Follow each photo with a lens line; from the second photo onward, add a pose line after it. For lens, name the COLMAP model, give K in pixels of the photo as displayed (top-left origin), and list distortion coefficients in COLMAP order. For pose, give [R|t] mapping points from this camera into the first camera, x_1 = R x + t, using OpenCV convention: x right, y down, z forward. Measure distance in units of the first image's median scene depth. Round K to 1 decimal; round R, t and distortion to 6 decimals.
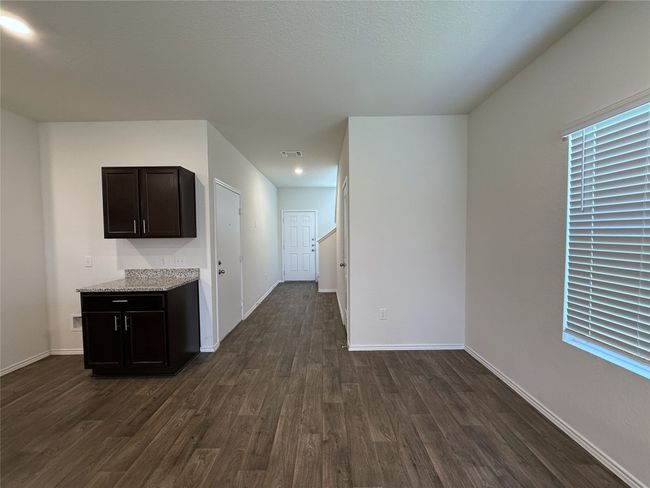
lens RADIAL K [[259.0, 0, 323.8], [0, 259.0, 244.2], [0, 0, 1]] dist [-0.001028, -0.000102]
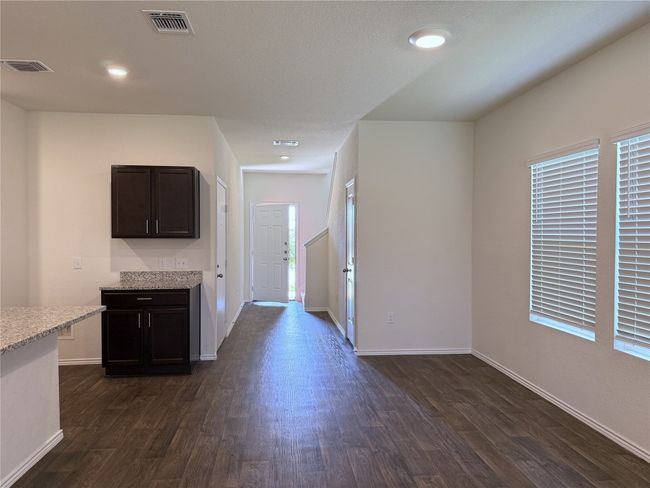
lens RADIAL K [[458.5, 0, 325.1], [0, 458.5, 244.7], [0, 0, 1]] dist [0.006354, 0.001002]
pose [[0.994655, 0.010489, 0.102719, -0.243004], [-0.008396, 0.999749, -0.020794, 0.033948], [-0.102911, 0.019820, 0.994493, -0.846476]]
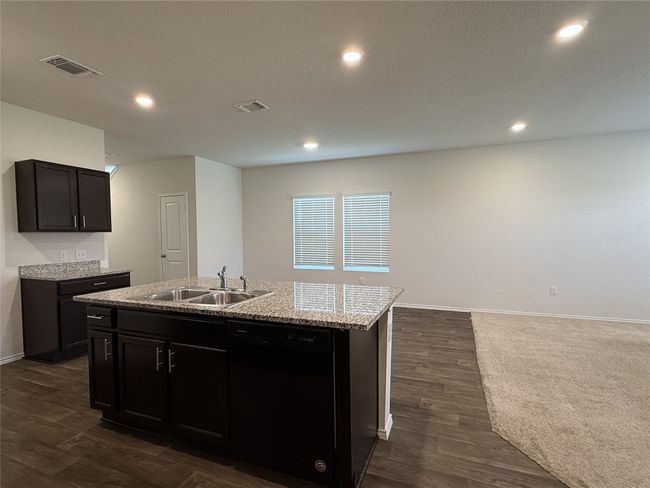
lens RADIAL K [[334.7, 0, 322.6], [0, 334.7, 245.7], [0, 0, 1]] dist [0.002251, 0.000727]
pose [[0.377811, -0.025237, 0.925539, -1.718207], [0.036954, 0.999243, 0.012162, 0.058430], [-0.925145, 0.029607, 0.378457, -0.519199]]
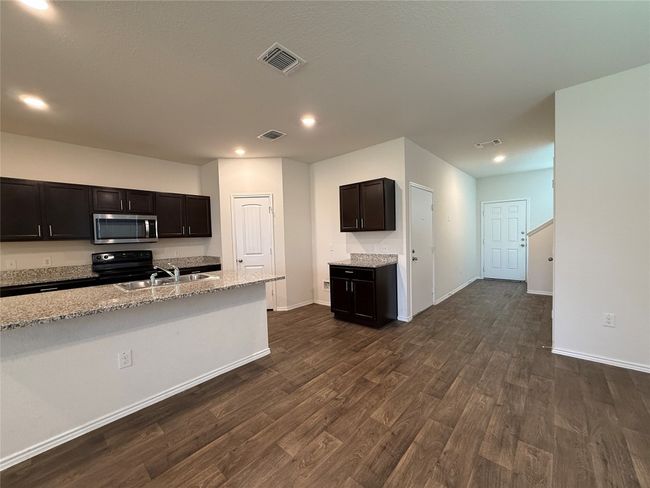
lens RADIAL K [[258.8, 0, 323.7], [0, 258.8, 245.9], [0, 0, 1]] dist [0.000568, -0.000028]
pose [[0.743151, 0.017058, -0.668907, 0.122927], [-0.004832, 0.999786, 0.020127, 0.031126], [0.669107, -0.011725, 0.743074, -0.232165]]
